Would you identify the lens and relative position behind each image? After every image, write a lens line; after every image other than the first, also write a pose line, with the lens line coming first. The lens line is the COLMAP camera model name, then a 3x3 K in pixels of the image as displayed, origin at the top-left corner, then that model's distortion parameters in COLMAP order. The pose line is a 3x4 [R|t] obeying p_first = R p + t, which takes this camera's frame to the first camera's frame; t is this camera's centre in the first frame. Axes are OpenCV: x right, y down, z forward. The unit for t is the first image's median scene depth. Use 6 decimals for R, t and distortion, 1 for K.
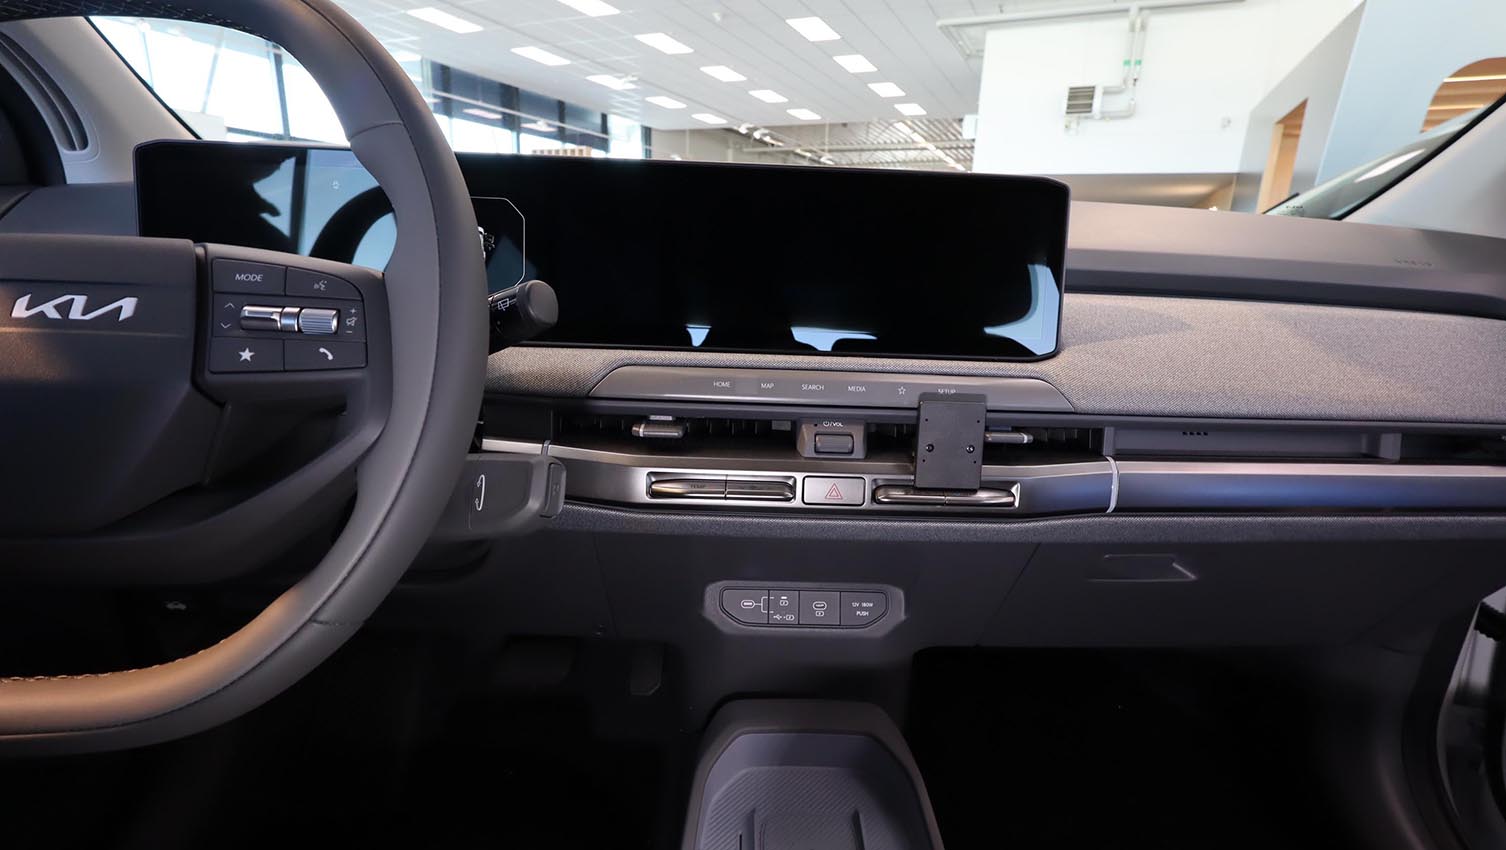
lens RADIAL K [[705.3, 0, 753.0], [0, 705.3, 425.0], [0, 0, 1]] dist [0.000703, 0.000140]
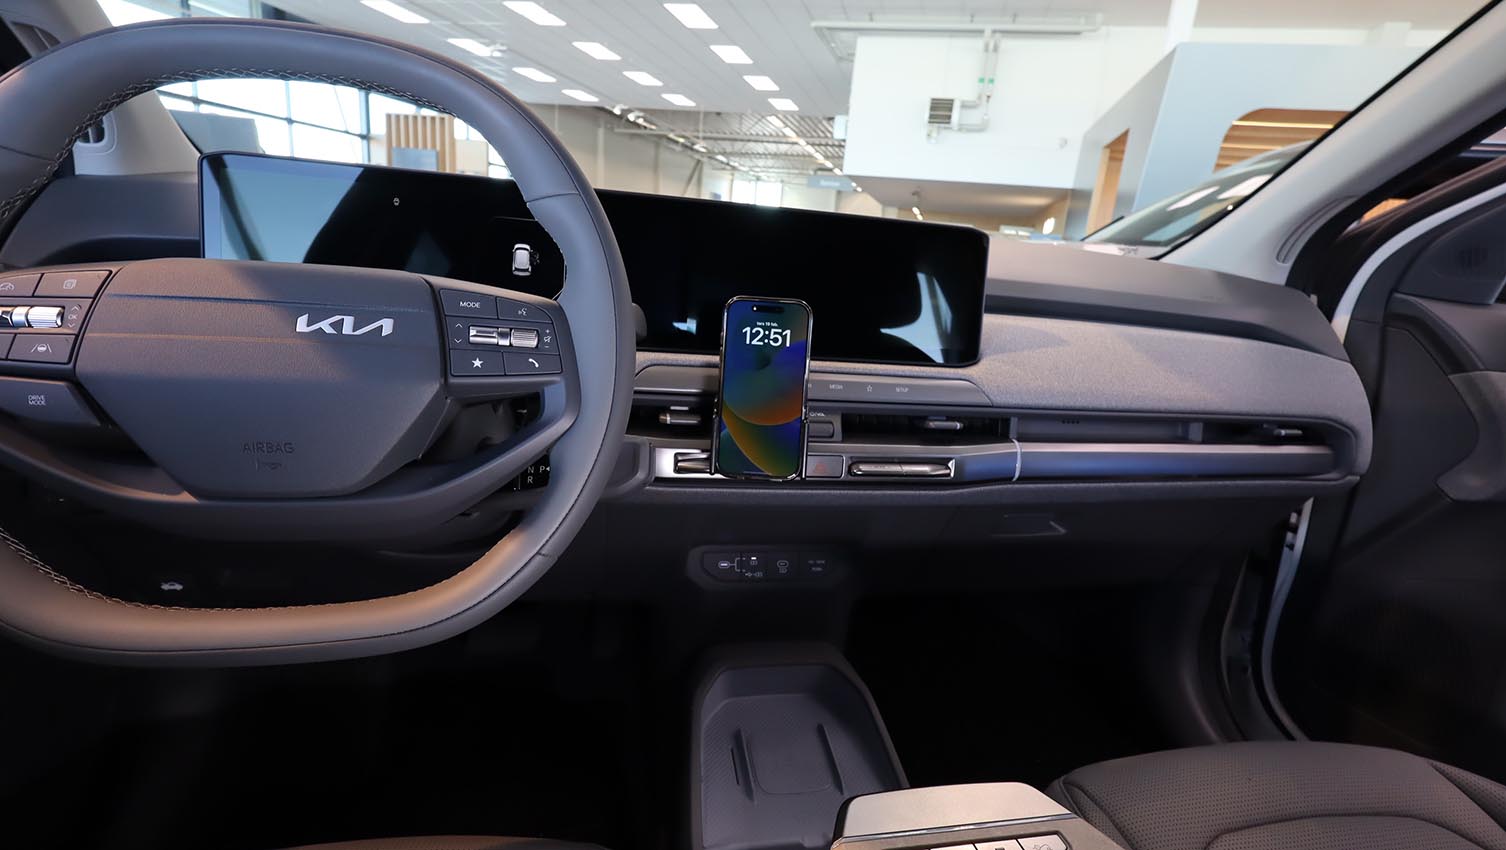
lens RADIAL K [[713.1, 0, 751.2], [0, 713.1, 422.4], [0, 0, 1]] dist [0.004132, 0.000369]
pose [[0.982679, 0.003278, 0.185288, -0.029162], [-0.005794, 0.999898, 0.013039, -0.000303], [-0.185226, -0.013886, 0.982598, -0.029449]]
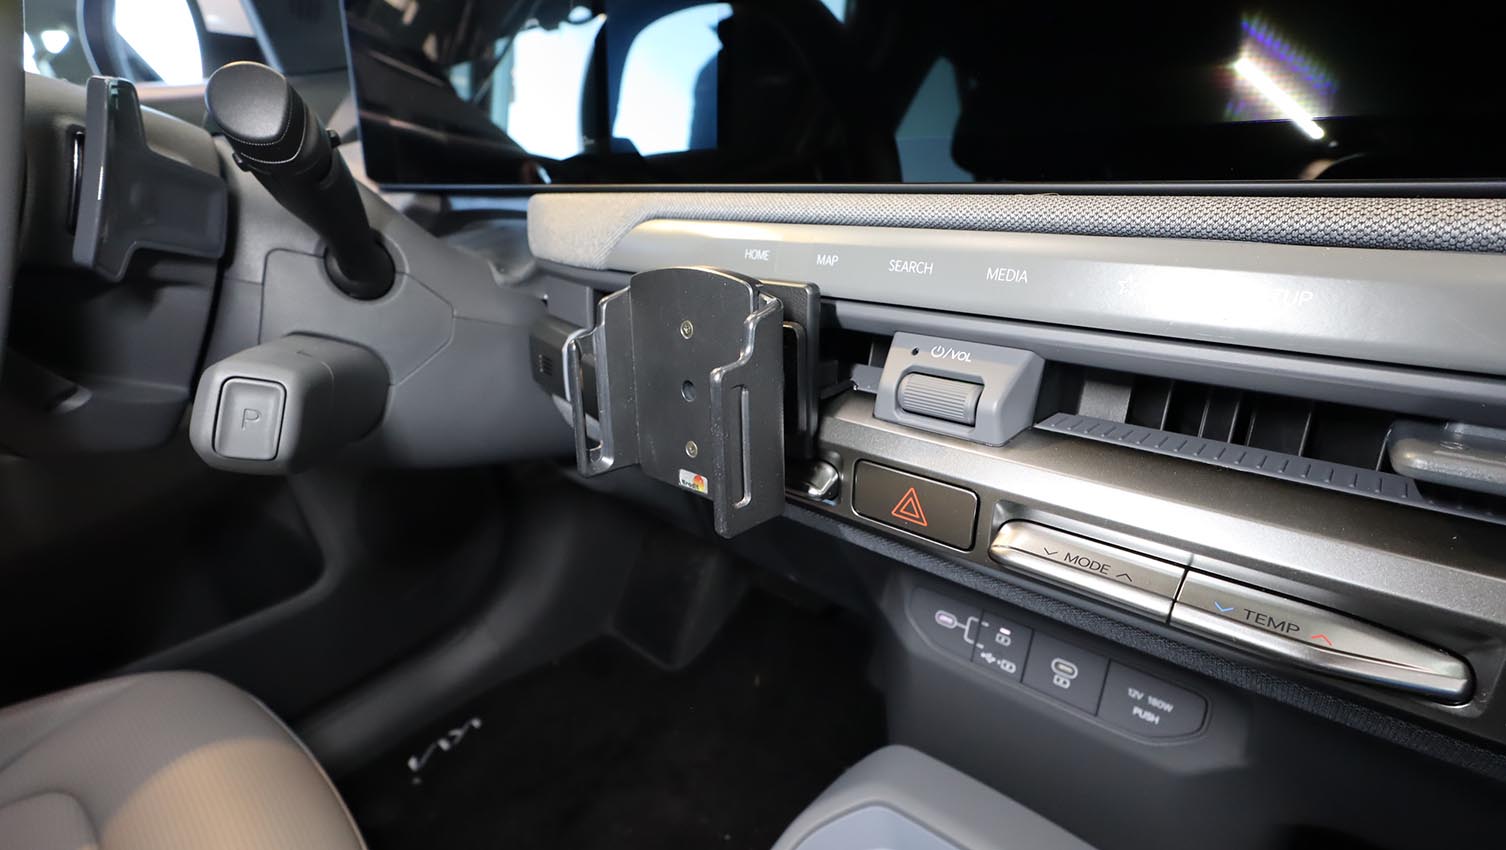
lens RADIAL K [[705.3, 0, 753.0], [0, 705.3, 425.0], [0, 0, 1]] dist [0.000703, 0.000140]
pose [[0.739463, 0.185613, -0.647103, 0.037357], [-0.066077, 0.976609, 0.204620, -0.004813], [0.669946, -0.108550, 0.734431, 0.069690]]
